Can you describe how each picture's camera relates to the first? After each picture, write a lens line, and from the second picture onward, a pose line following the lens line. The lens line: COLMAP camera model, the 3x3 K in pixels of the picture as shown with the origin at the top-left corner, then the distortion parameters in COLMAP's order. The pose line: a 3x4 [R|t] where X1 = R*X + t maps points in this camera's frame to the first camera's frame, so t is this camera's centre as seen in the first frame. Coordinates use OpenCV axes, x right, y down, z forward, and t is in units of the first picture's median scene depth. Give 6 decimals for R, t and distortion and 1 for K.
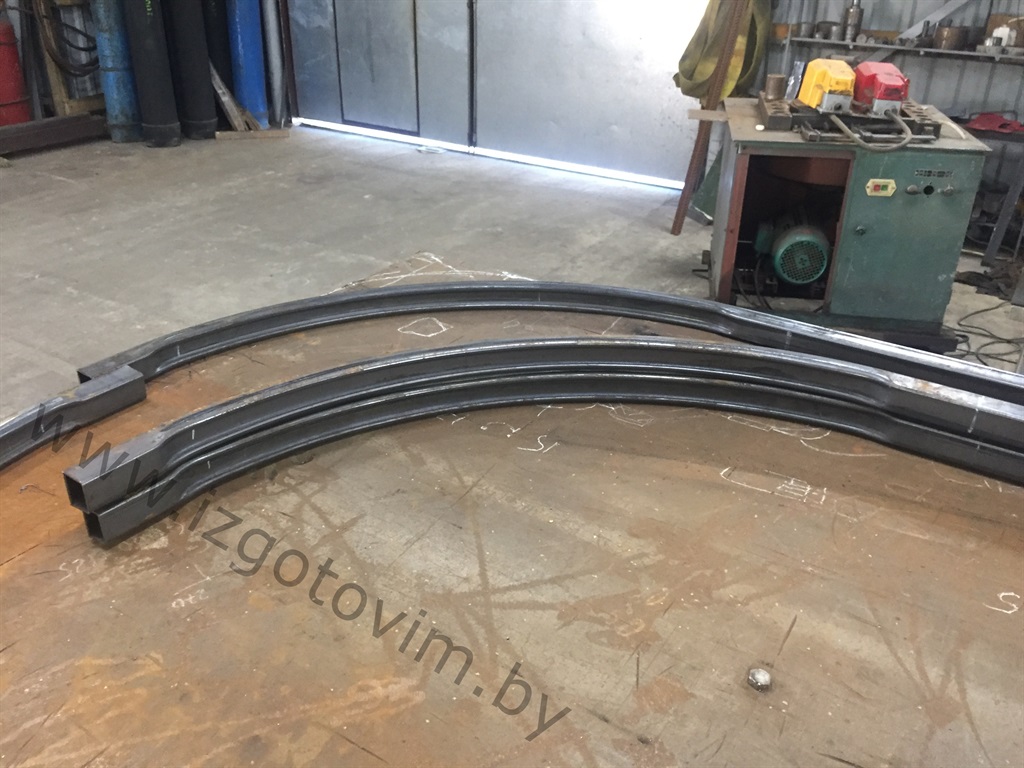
lens RADIAL K [[878.3, 0, 506.5], [0, 878.3, 380.1], [0, 0, 1]] dist [0.068051, -0.103478]
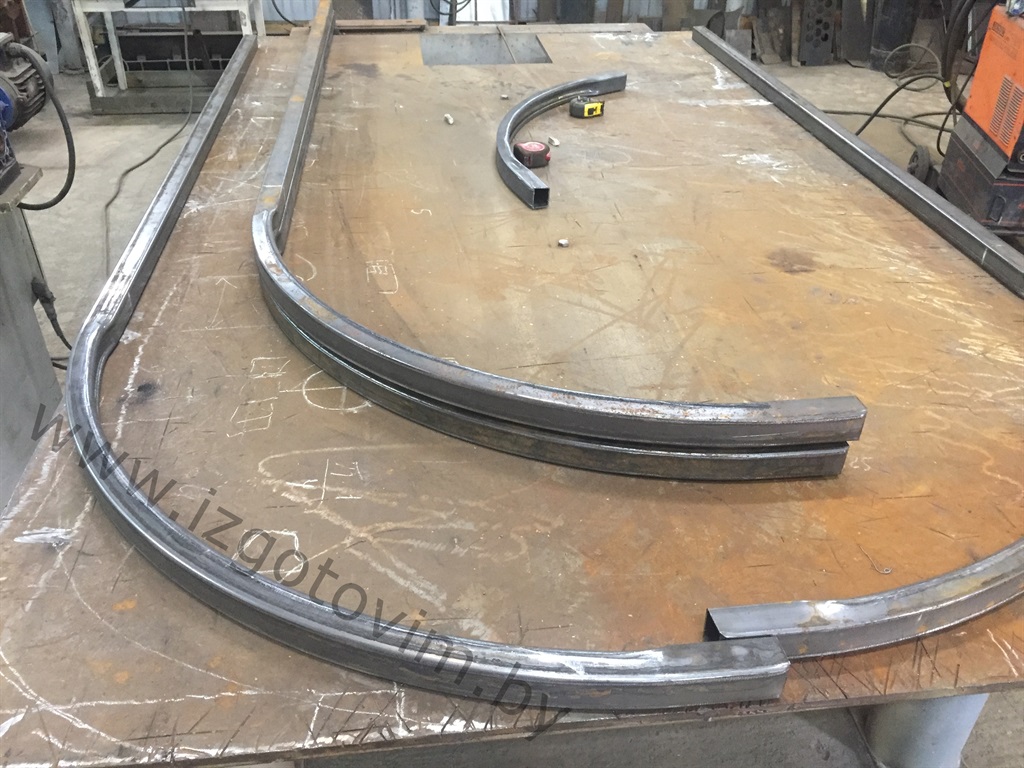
lens RADIAL K [[878.3, 0, 508.8], [0, 878.3, 385.5], [0, 0, 1]] dist [0.068051, -0.103478]
pose [[-0.644263, -0.449358, 0.618872, -0.574498], [0.329763, 0.566894, 0.754909, -0.581591], [-0.690059, 0.690441, -0.217047, 0.999026]]
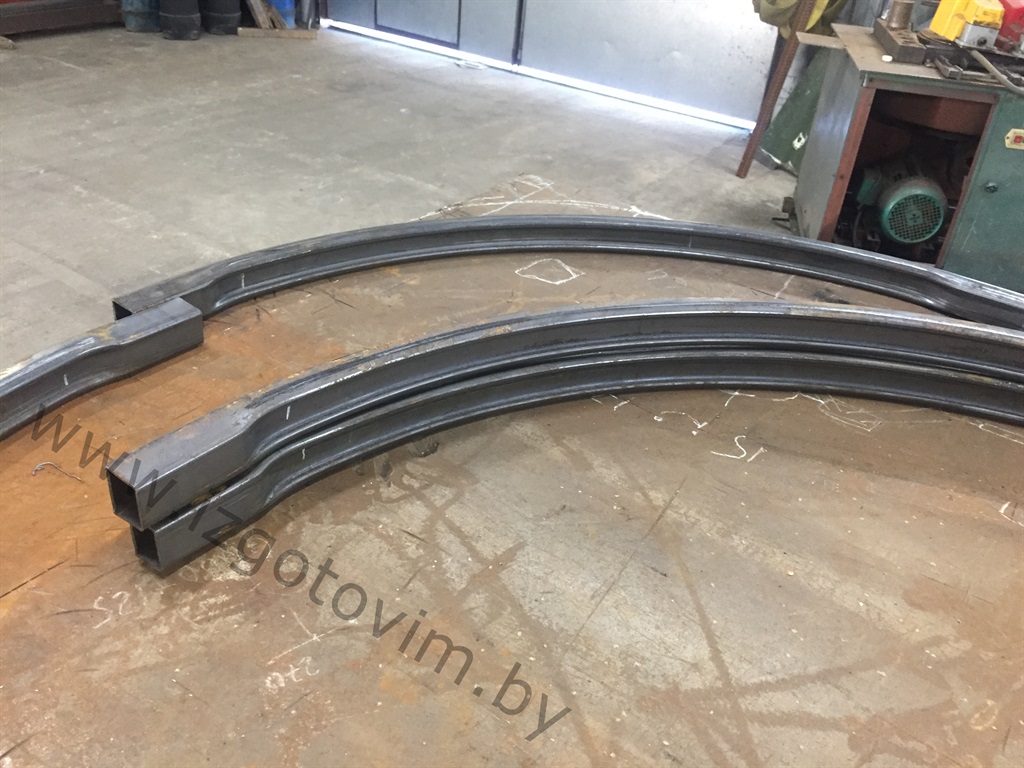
lens RADIAL K [[878.3, 0, 508.6], [0, 878.3, 379.3], [0, 0, 1]] dist [0.068051, -0.103478]
pose [[0.997333, 0.072155, 0.010993, -0.139496], [-0.072771, 0.994635, 0.073521, -0.020613], [-0.005630, -0.074125, 0.997233, 0.226557]]
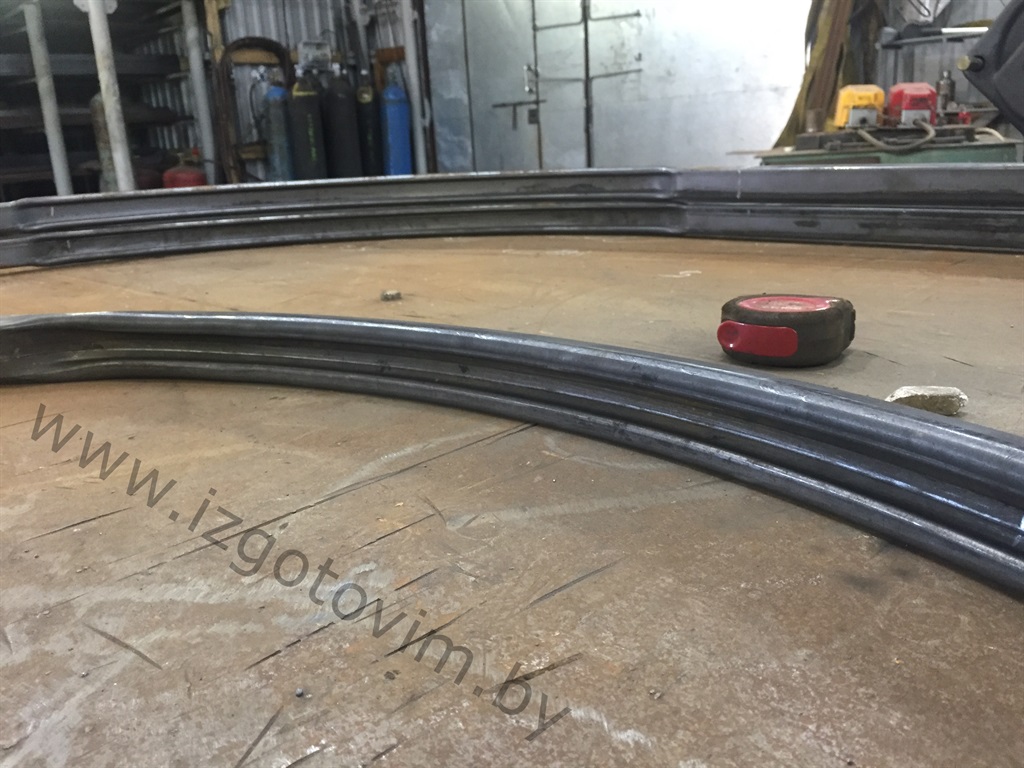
lens RADIAL K [[878.3, 0, 511.0], [0, 878.3, 385.2], [0, 0, 1]] dist [0.068051, -0.103478]
pose [[0.975367, -0.017285, -0.219912, 0.386569], [-0.026697, 0.980348, -0.195463, 0.379722], [0.218969, 0.196519, 0.955737, 0.010175]]
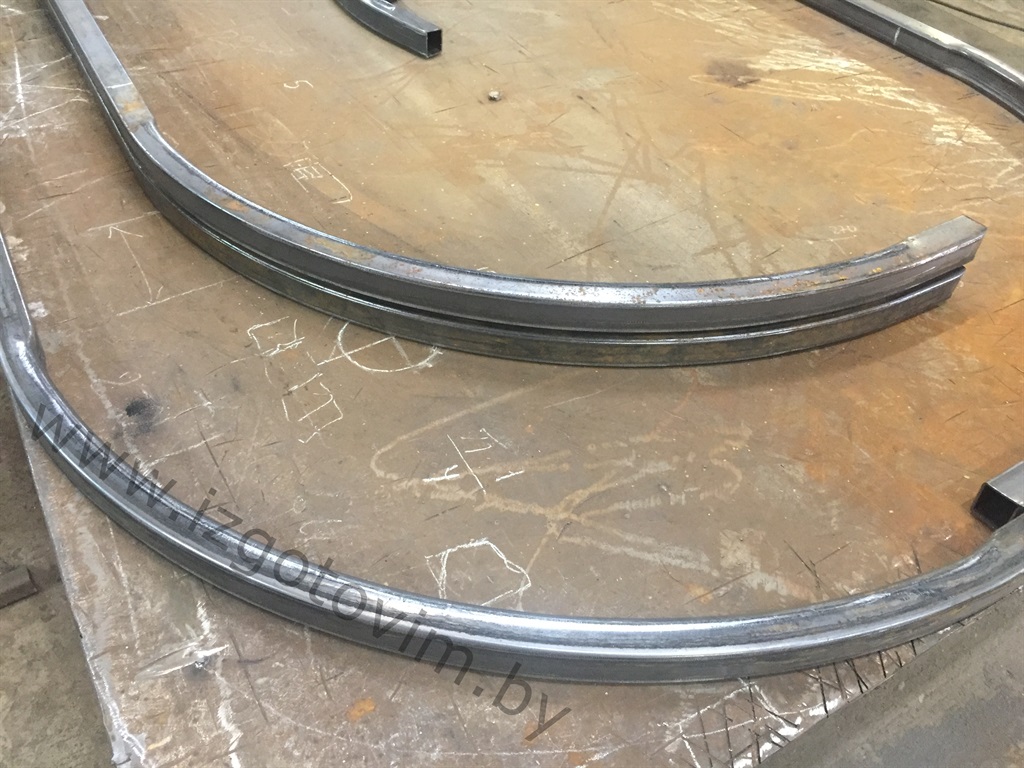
lens RADIAL K [[878.3, 0, 509.7], [0, 878.3, 383.1], [0, 0, 1]] dist [0.068051, -0.103478]
pose [[-0.898720, -0.340551, 0.276273, -0.225146], [0.156900, 0.338587, 0.927761, -0.596252], [-0.409493, 0.877145, -0.250863, 1.090418]]
